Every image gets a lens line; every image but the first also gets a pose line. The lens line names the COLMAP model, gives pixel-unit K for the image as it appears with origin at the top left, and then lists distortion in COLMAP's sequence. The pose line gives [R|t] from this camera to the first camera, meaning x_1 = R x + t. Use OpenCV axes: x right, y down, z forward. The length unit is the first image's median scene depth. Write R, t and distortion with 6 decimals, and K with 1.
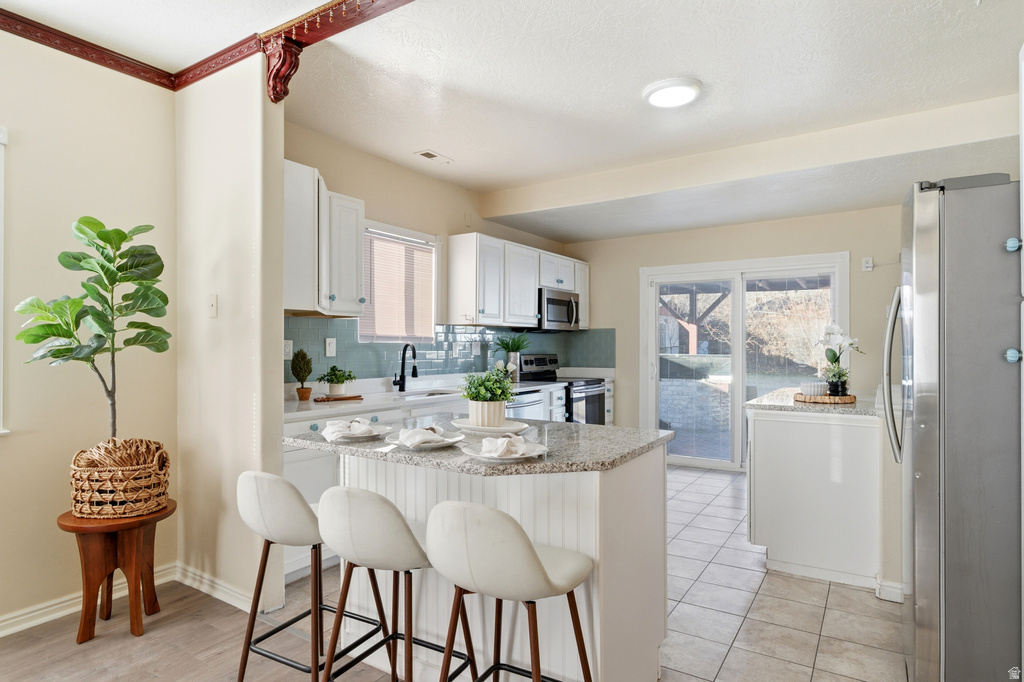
lens RADIAL K [[576.5, 0, 512.5], [0, 576.5, 340.2], [0, 0, 1]] dist [-0.024139, 0.000763]
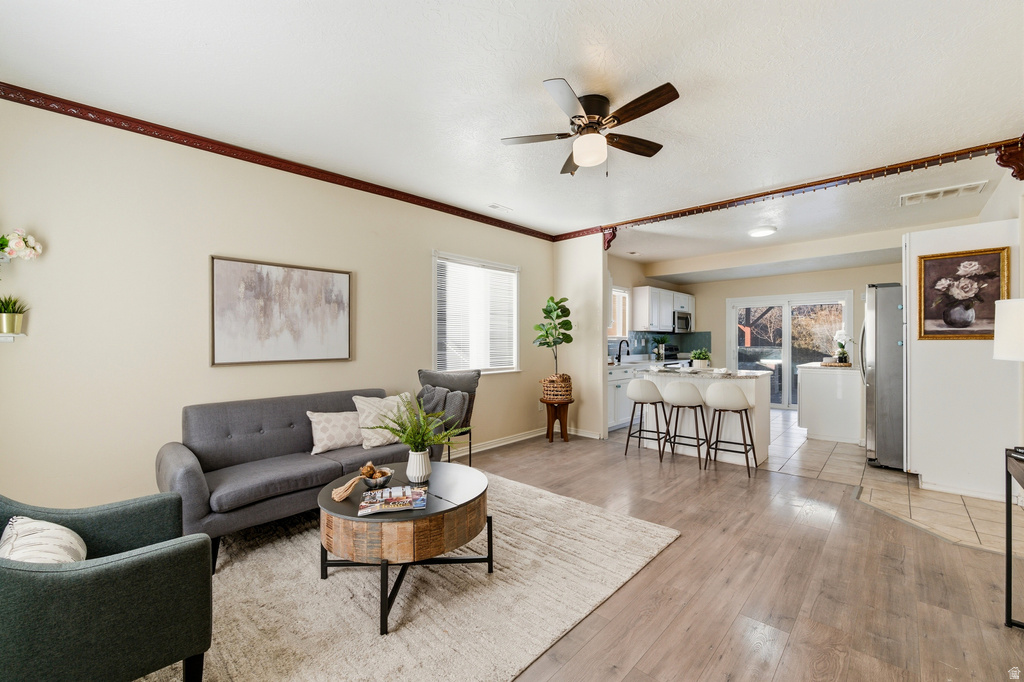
lens RADIAL K [[417.9, 0, 511.5], [0, 417.9, 341.7], [0, 0, 1]] dist [-0.007059, -0.000105]
pose [[0.983756, -0.003481, -0.179479, -0.315984], [0.005087, 0.999951, 0.008489, -0.003439], [0.179440, -0.009264, 0.983725, -0.640546]]
